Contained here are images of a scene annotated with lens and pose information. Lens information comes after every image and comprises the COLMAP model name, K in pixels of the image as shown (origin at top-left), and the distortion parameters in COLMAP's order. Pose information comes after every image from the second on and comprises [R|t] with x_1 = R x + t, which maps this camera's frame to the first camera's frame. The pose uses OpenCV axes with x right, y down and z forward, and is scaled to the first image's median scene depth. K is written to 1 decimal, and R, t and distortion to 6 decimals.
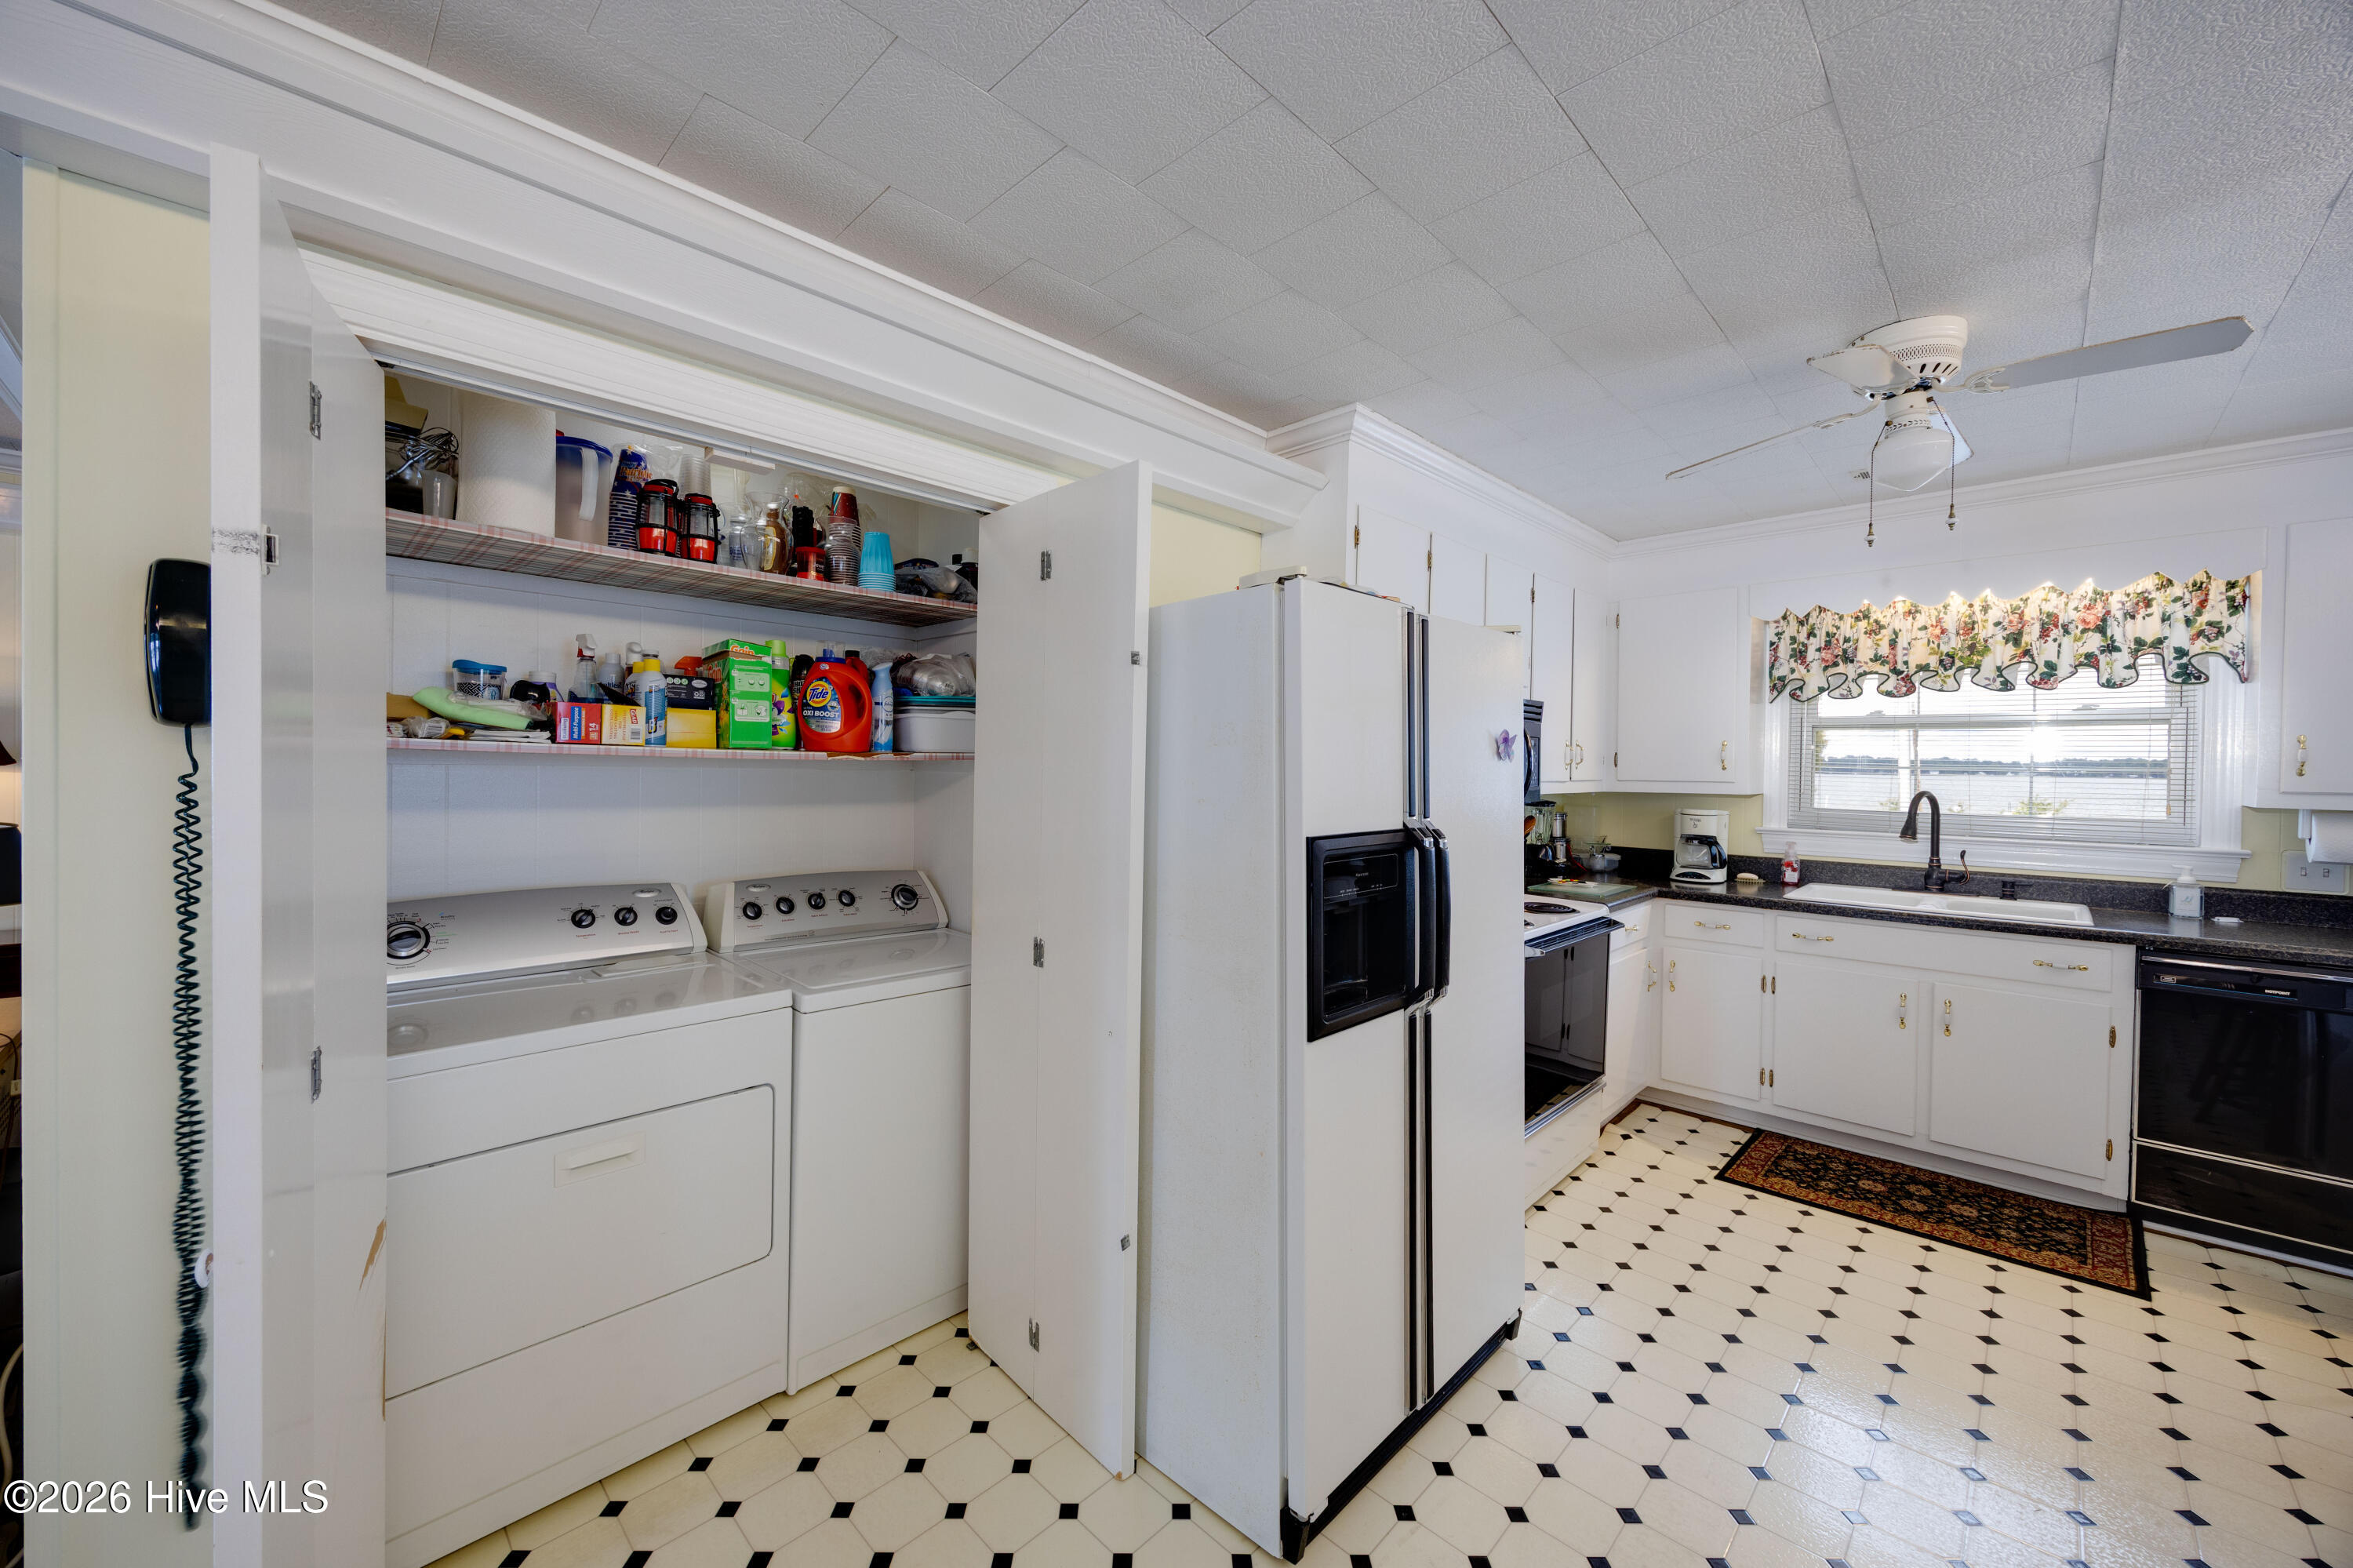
lens RADIAL K [[898.1, 0, 1167.6], [0, 898.1, 777.2], [0, 0, 1]] dist [-0.001927, -0.000045]
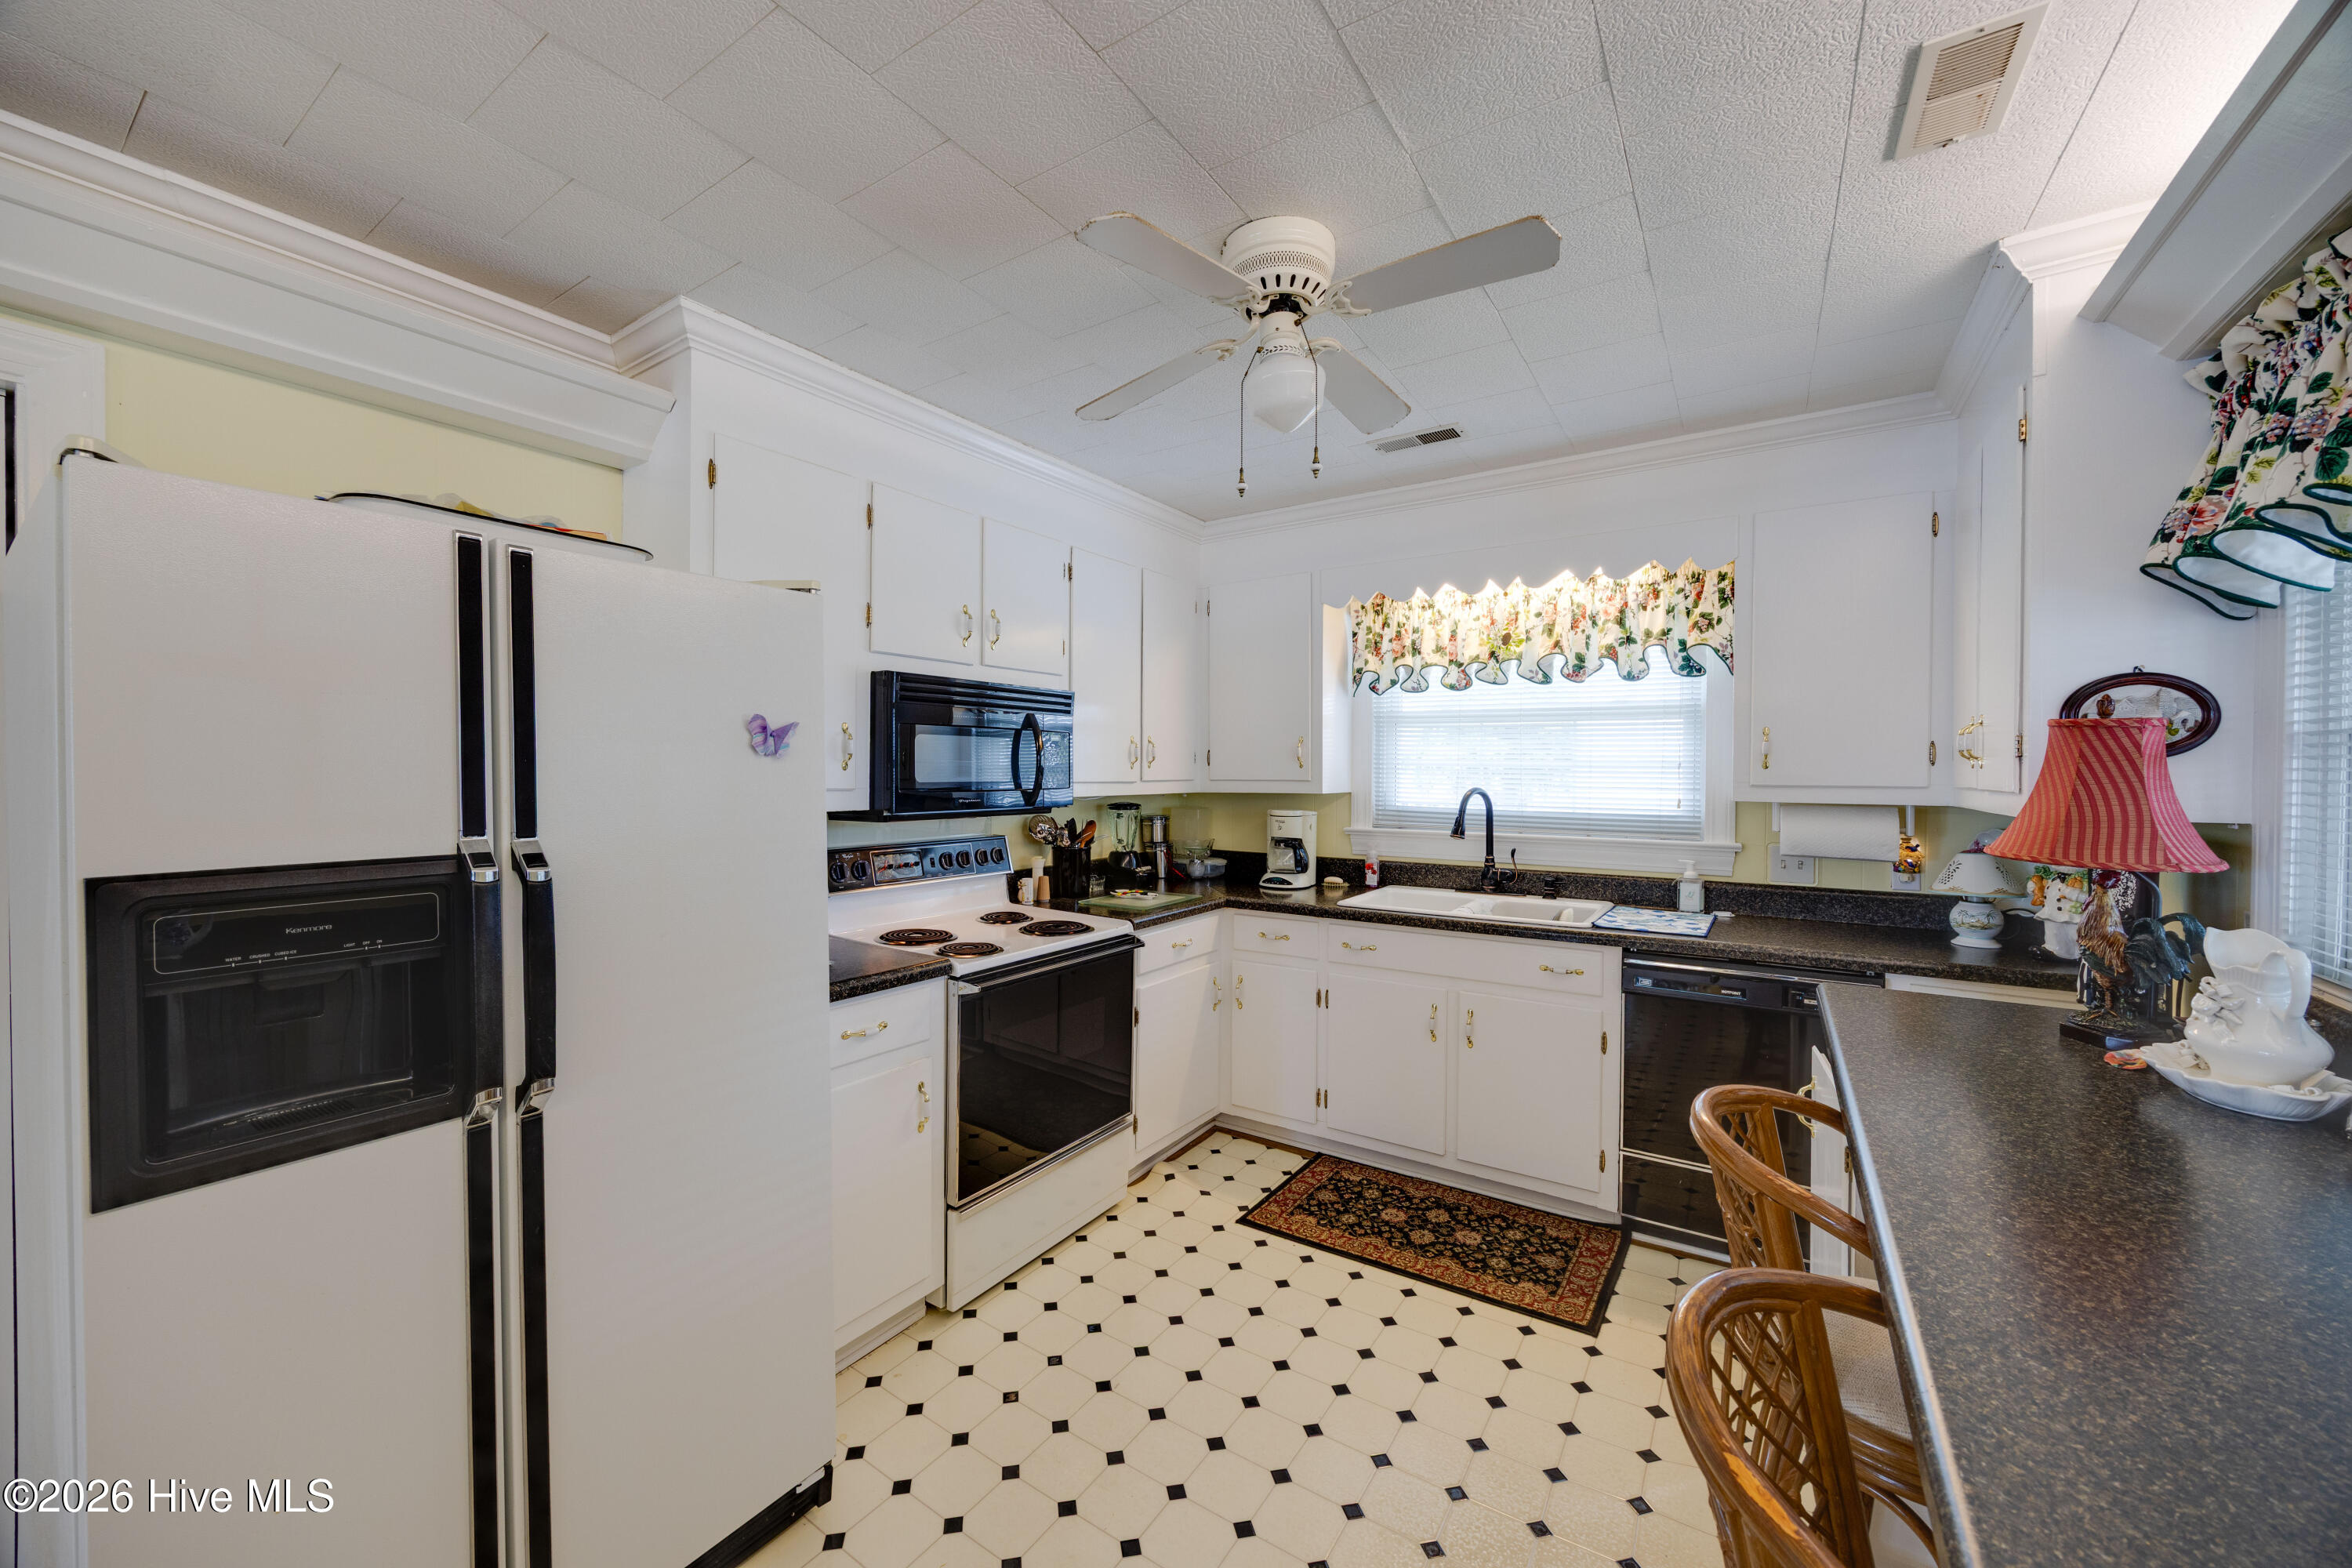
lens RADIAL K [[889.4, 0, 1172.0], [0, 889.4, 781.9], [0, 0, 1]] dist [-0.004303, 0.000100]
pose [[0.983022, -0.011099, 0.183151, 0.392253], [0.010718, 0.999938, 0.003070, 0.002940], [-0.183174, -0.001054, 0.983080, 0.139106]]
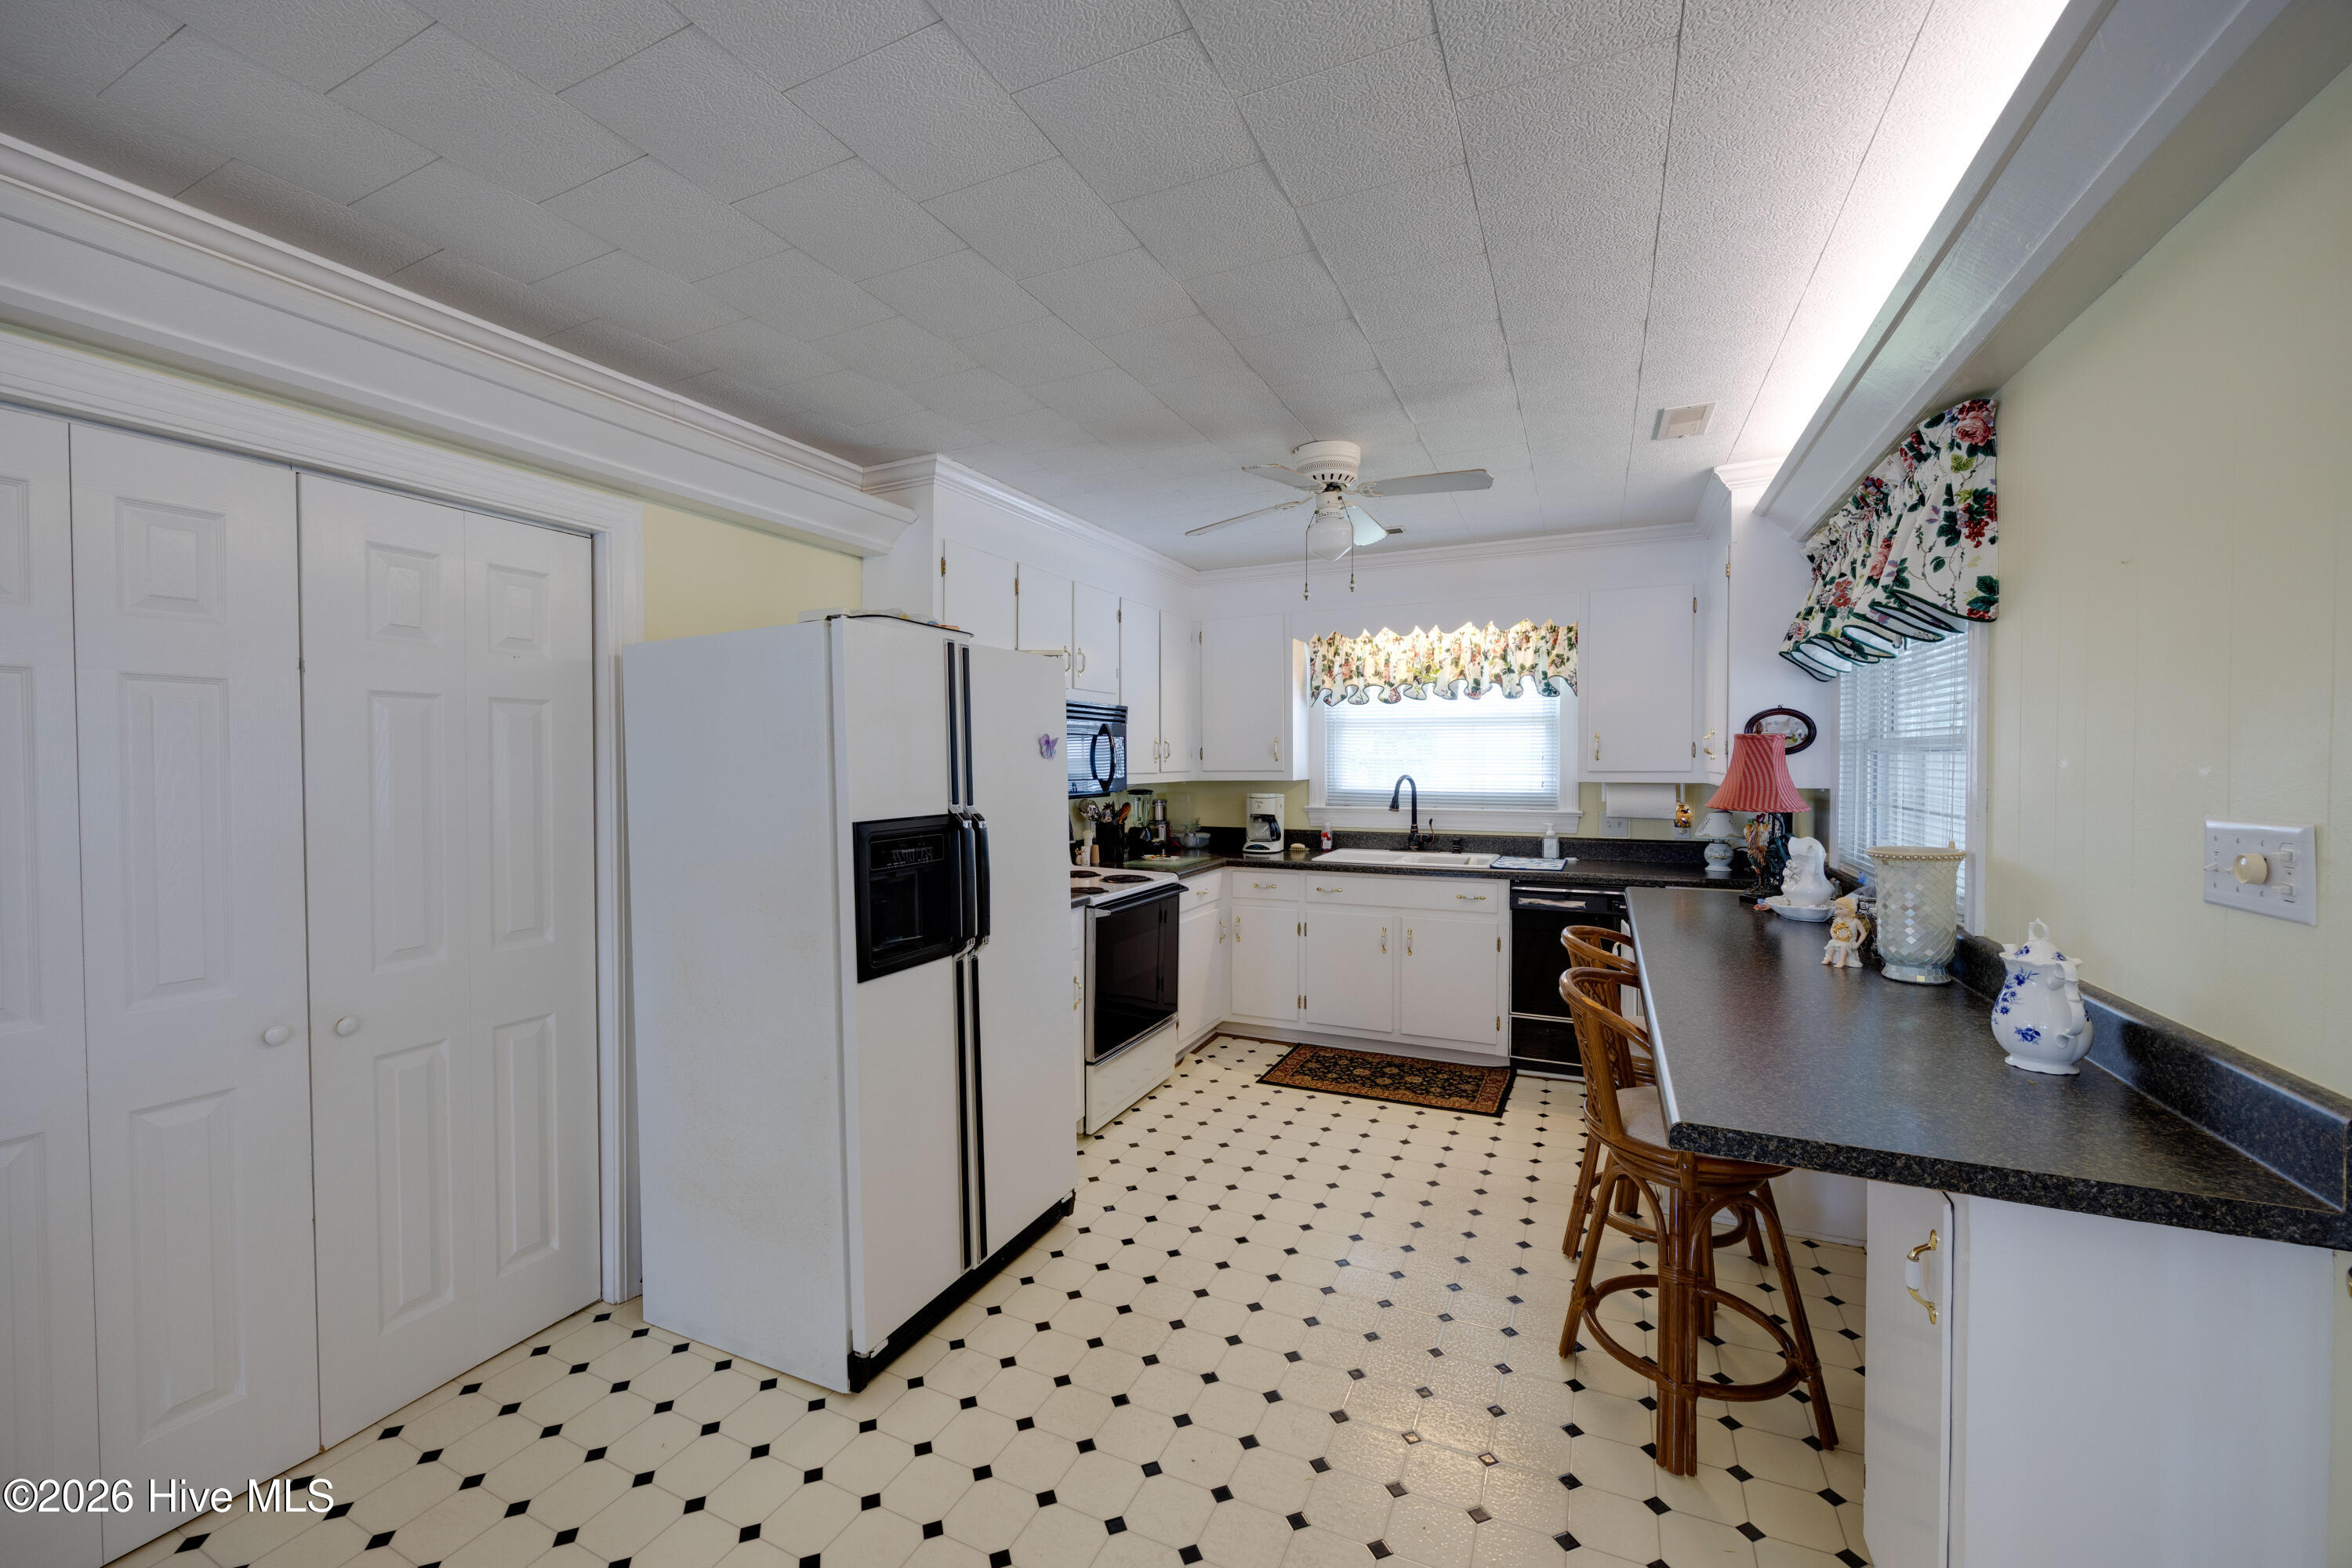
lens RADIAL K [[919.5, 0, 1173.6], [0, 919.5, 781.5], [0, 0, 1]] dist [-0.005316, 0.000188]
pose [[0.943206, -0.022556, 0.331443, 0.077681], [0.019038, 0.999723, 0.013857, -0.000276], [-0.331664, -0.006760, 0.943373, -0.190092]]
